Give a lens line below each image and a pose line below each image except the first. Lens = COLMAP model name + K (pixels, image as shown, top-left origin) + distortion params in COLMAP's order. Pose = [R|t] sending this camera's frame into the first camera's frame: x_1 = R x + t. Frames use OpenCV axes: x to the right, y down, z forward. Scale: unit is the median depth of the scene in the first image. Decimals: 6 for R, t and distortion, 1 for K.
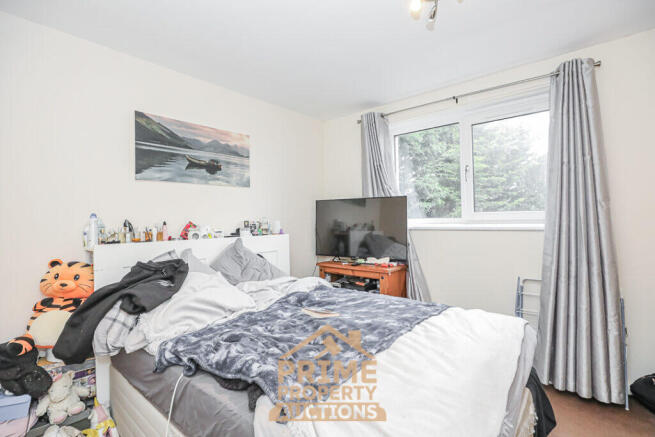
lens RADIAL K [[310.0, 0, 329.3], [0, 310.0, 217.7], [0, 0, 1]] dist [-0.026975, 0.004519]
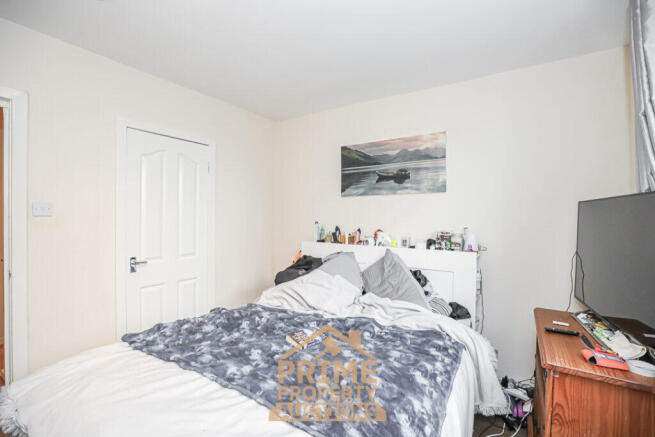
lens RADIAL K [[310.0, 0, 328.1], [0, 310.0, 213.5], [0, 0, 1]] dist [-0.026975, 0.004519]
pose [[0.112413, -0.006227, -0.993642, 0.570306], [-0.013707, 0.999876, -0.007817, -0.030339], [0.993567, 0.014498, 0.112313, 0.614763]]
